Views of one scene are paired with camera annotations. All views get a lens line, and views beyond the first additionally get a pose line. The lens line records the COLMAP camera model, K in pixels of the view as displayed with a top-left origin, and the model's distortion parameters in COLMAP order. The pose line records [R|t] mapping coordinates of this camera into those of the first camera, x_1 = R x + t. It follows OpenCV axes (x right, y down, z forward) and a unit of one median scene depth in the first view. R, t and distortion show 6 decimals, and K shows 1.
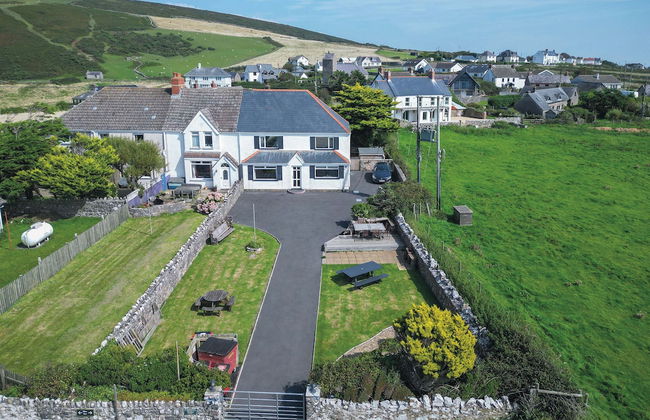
lens RADIAL K [[461.9, 0, 350.2], [0, 461.9, 179.8], [0, 0, 1]] dist [0.044693, -0.042178]
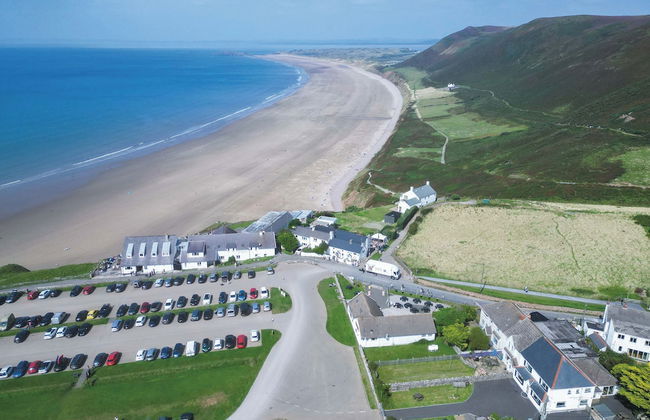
lens RADIAL K [[476.2, 0, 314.1], [0, 476.2, 200.0], [0, 0, 1]] dist [0.061214, -0.061348]
pose [[0.092958, 0.292850, -0.951629, 1.566414], [-0.235788, 0.935056, 0.264717, -1.122357], [0.967348, 0.199775, 0.155971, -0.398239]]
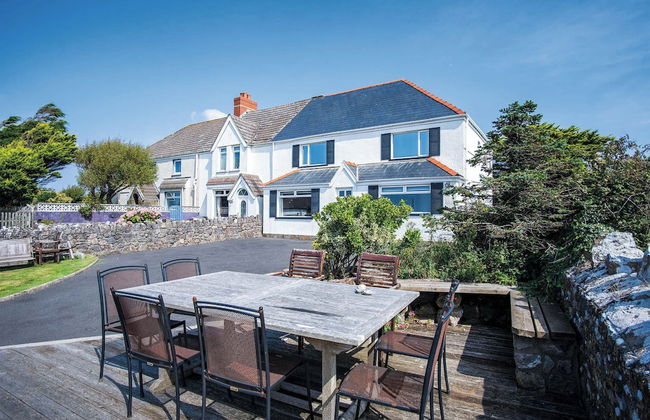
lens RADIAL K [[351.5, 0, 324.1], [0, 351.5, 213.4], [0, 0, 1]] dist [-0.024041, -0.000601]
pose [[0.821409, -0.005089, -0.570317, 0.076868], [-0.136756, 0.969031, -0.205613, 0.074109], [0.553702, 0.246886, 0.795275, 0.695303]]
